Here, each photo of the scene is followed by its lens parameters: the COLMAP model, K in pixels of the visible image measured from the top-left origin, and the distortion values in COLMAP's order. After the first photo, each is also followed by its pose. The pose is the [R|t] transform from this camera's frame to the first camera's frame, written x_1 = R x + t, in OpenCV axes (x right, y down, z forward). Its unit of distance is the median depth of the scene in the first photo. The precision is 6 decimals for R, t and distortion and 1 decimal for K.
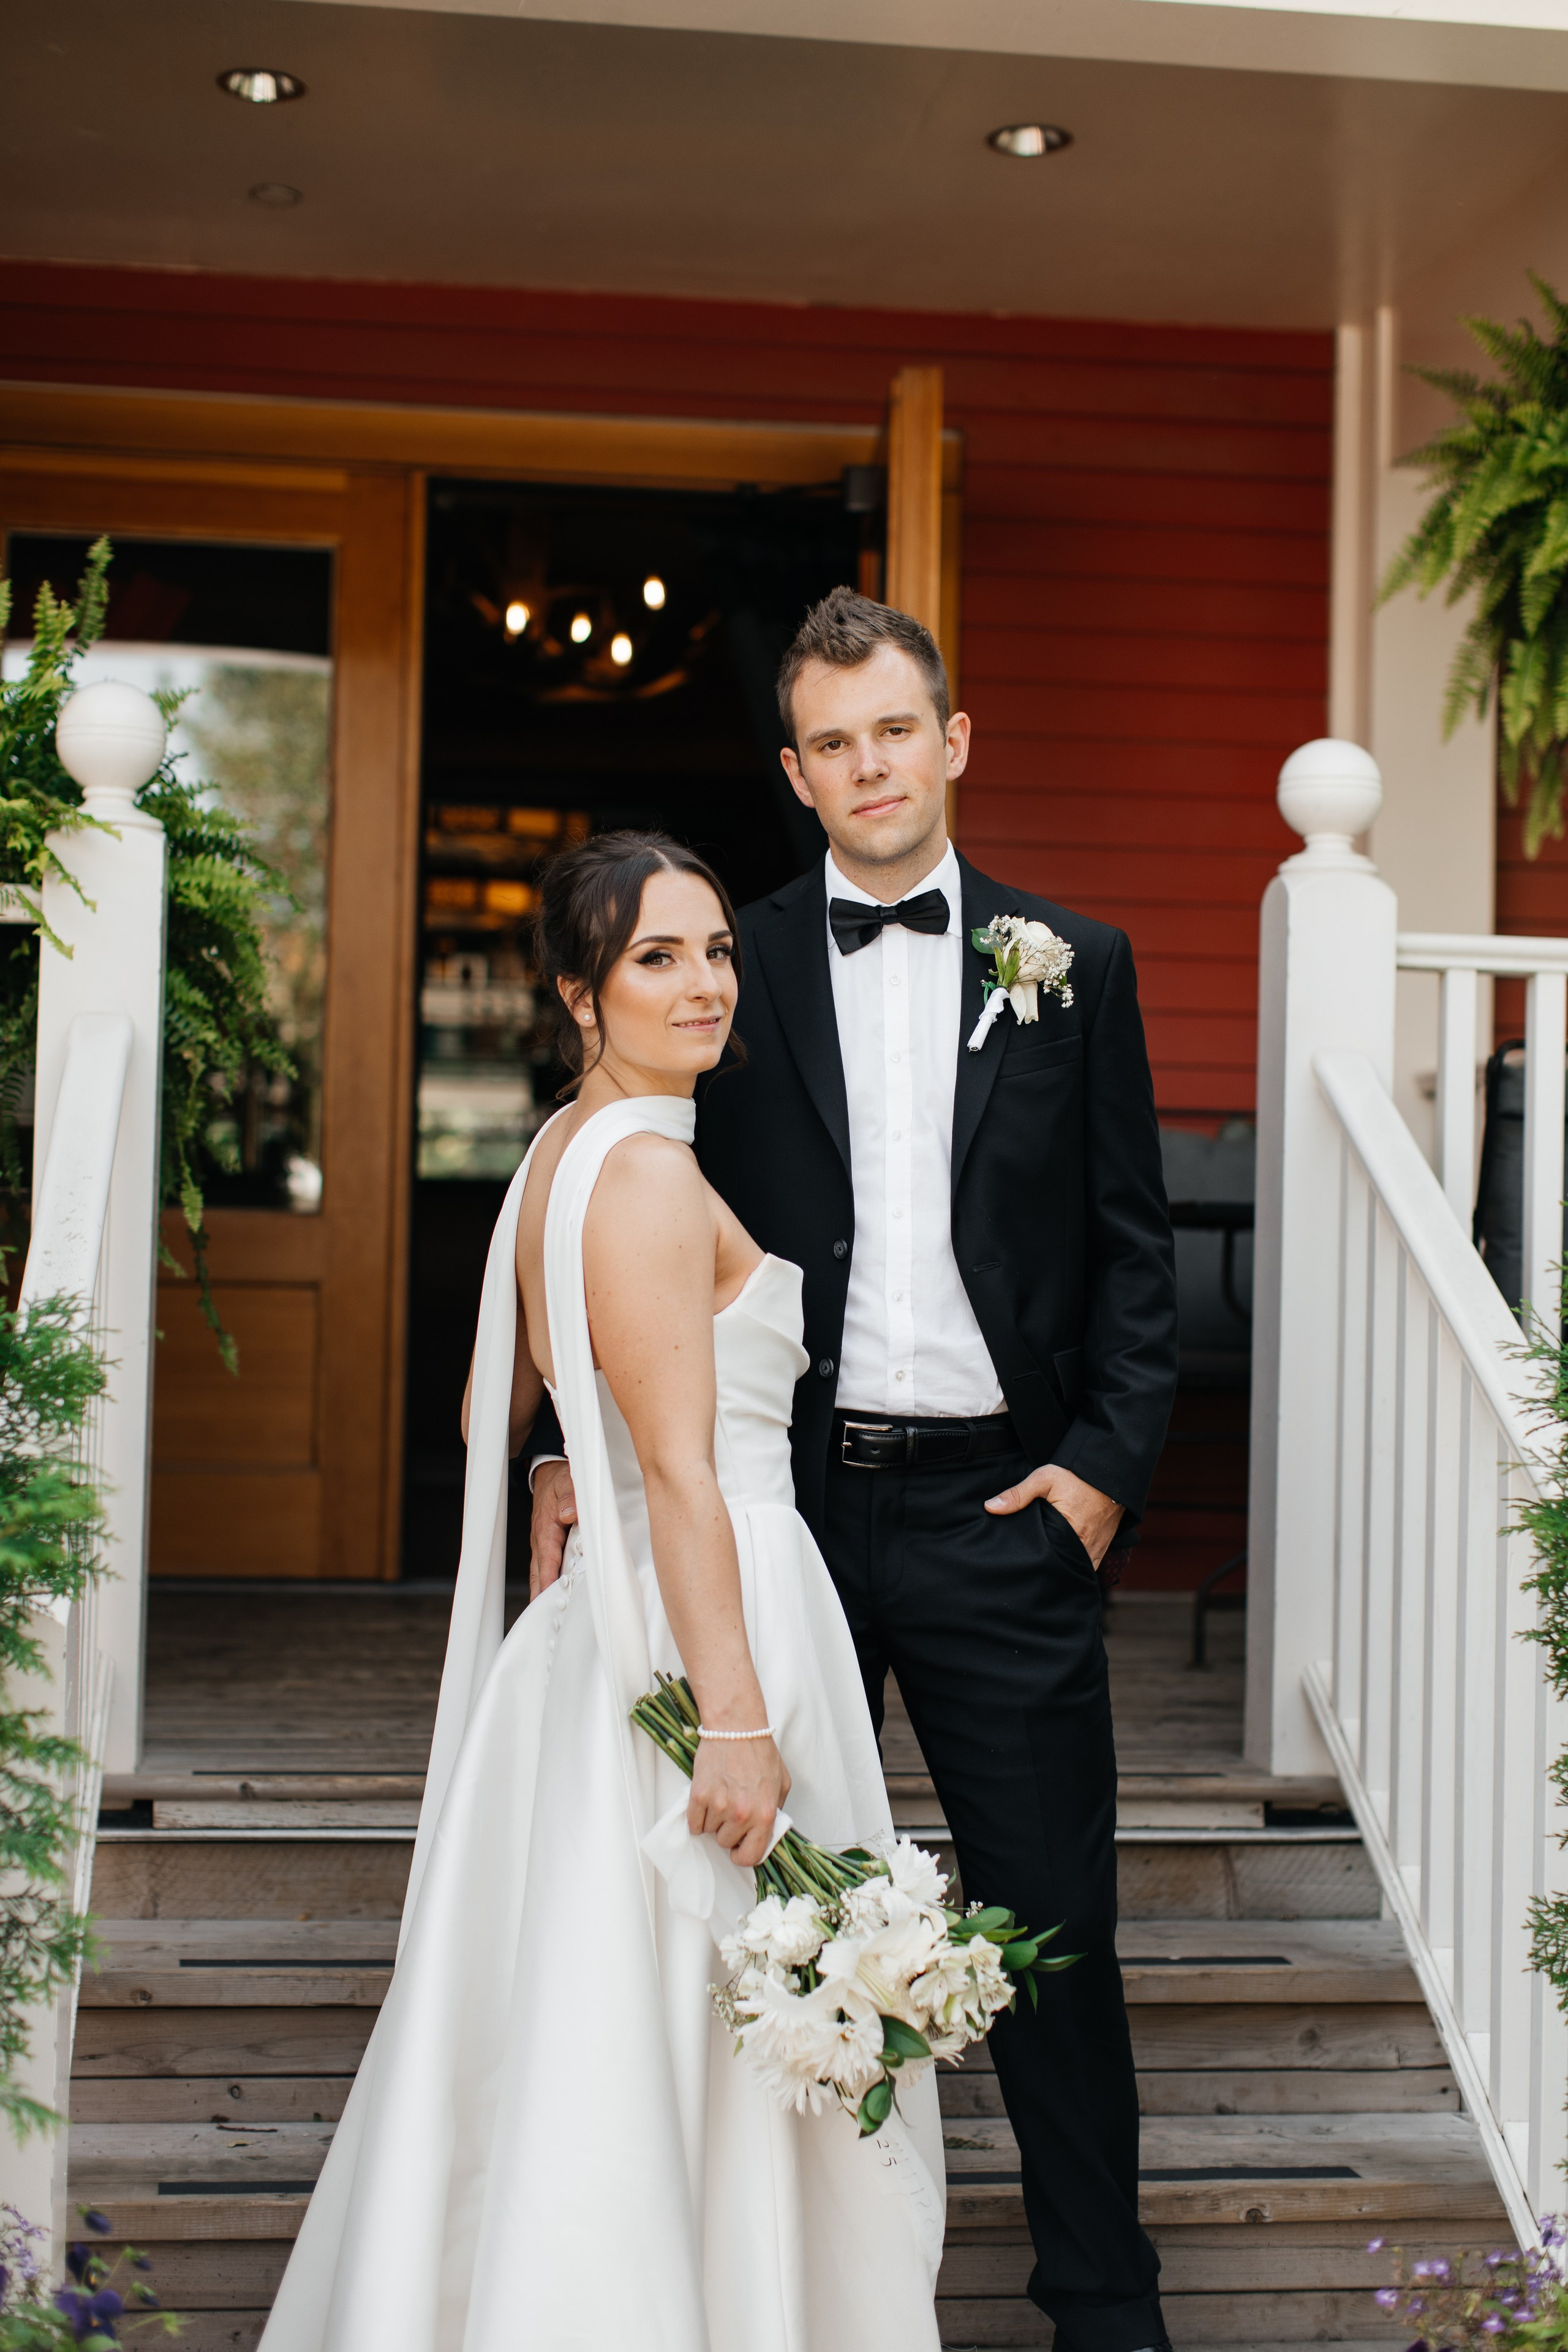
lens RADIAL K [[3314.1, 0, 784.2], [0, 3314.1, 1238.2], [0, 0, 1]] dist [-0.001683, -0.002281]
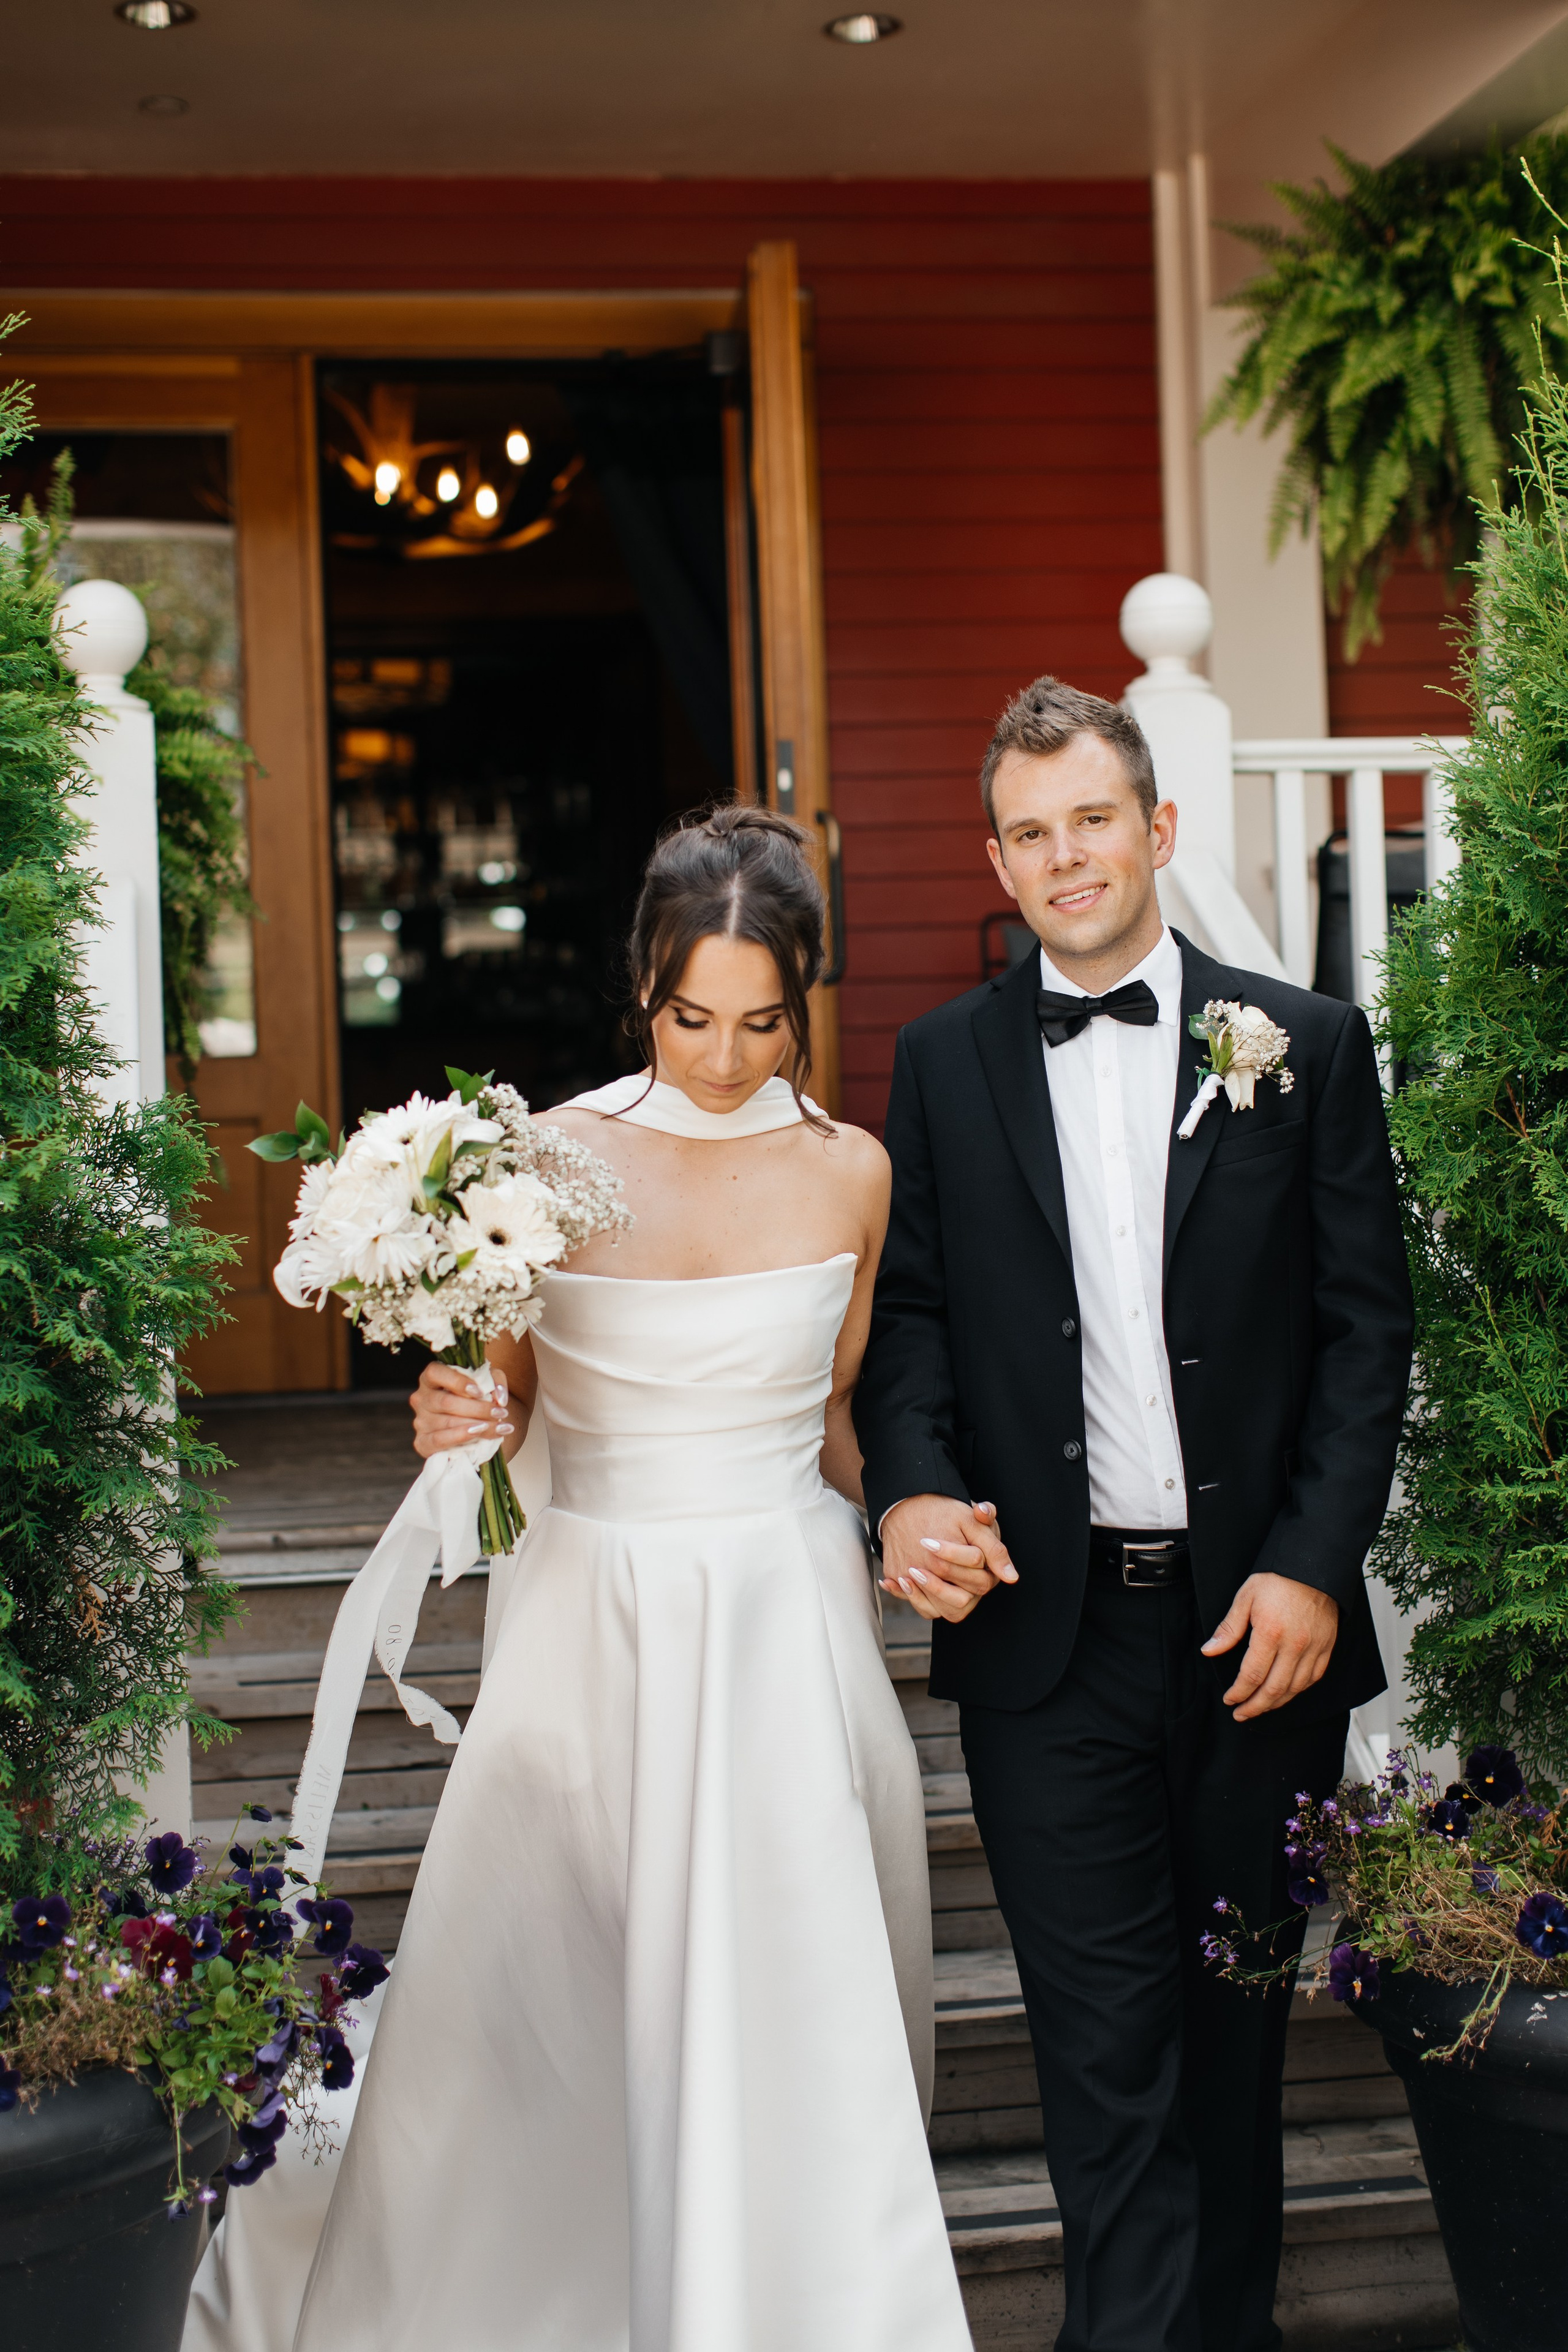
lens RADIAL K [[3442.8, 0, 780.6], [0, 3442.8, 1175.5], [0, 0, 1]] dist [0.008368, 0.018849]
pose [[0.997541, -0.058335, 0.038847, -0.024032], [0.057205, 0.997924, 0.029596, 0.012553], [-0.040493, -0.027301, 0.998807, -0.179845]]
